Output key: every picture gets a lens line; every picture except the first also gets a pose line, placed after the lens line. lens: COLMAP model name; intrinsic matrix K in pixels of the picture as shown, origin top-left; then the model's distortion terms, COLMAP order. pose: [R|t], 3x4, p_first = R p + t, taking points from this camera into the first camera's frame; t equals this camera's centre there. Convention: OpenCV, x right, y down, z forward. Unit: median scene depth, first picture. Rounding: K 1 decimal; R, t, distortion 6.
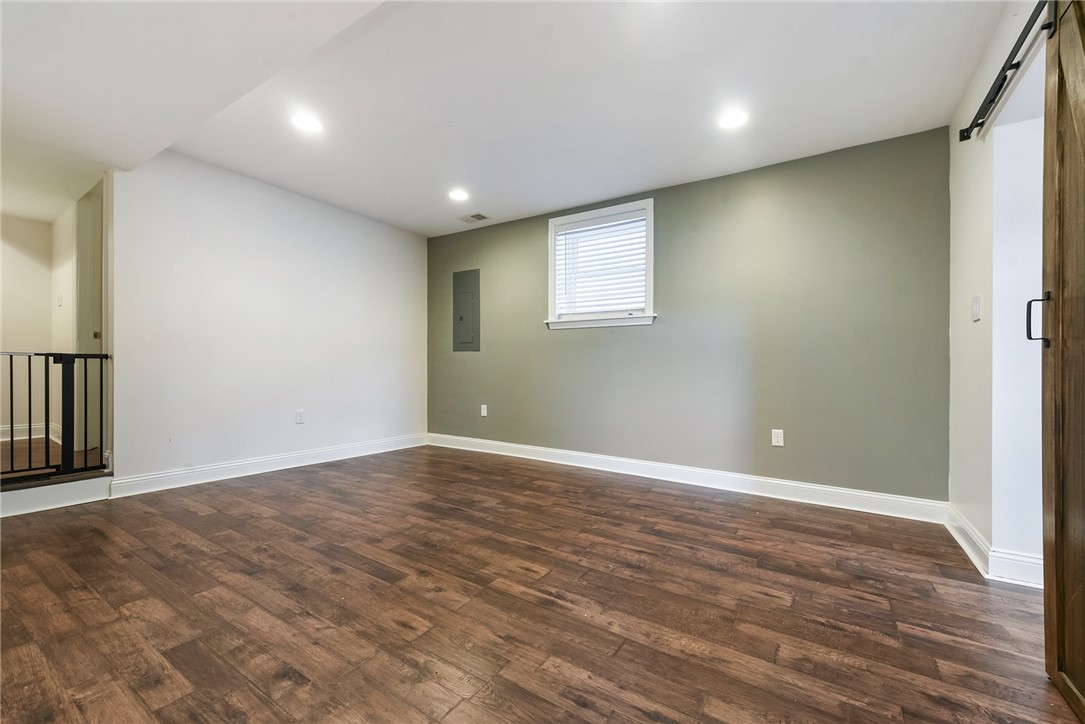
lens RADIAL K [[430.3, 0, 545.7], [0, 430.3, 374.1], [0, 0, 1]] dist [0.000702, -0.000204]
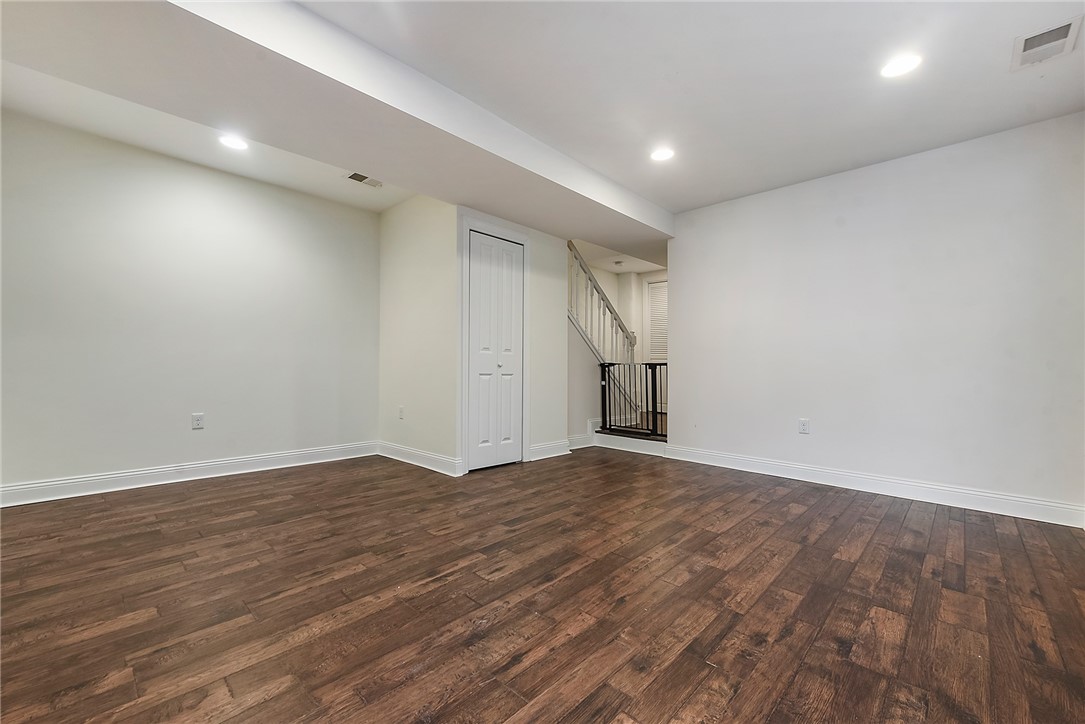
lens RADIAL K [[445.2, 0, 542.5], [0, 445.2, 362.0], [0, 0, 1]] dist [0.001694, -0.000136]
pose [[-0.190154, -0.028211, -0.981349, 0.869224], [-0.026108, 0.999379, -0.023670, 0.000112], [0.981407, 0.021120, -0.190773, 1.173641]]
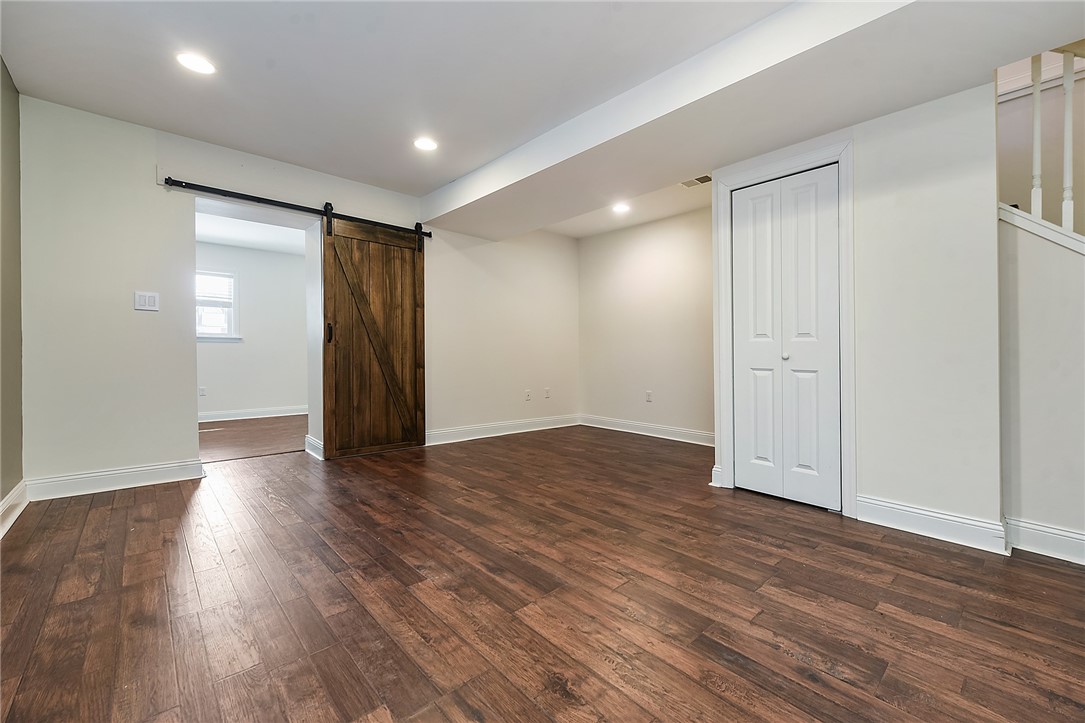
lens RADIAL K [[445.2, 0, 542.5], [0, 445.2, 361.5], [0, 0, 1]] dist [0.001694, -0.000136]
pose [[-0.963755, -0.031837, 0.264883, -0.580057], [-0.024393, 0.999211, 0.031346, -0.038184], [-0.265672, 0.023749, -0.963771, 2.099502]]
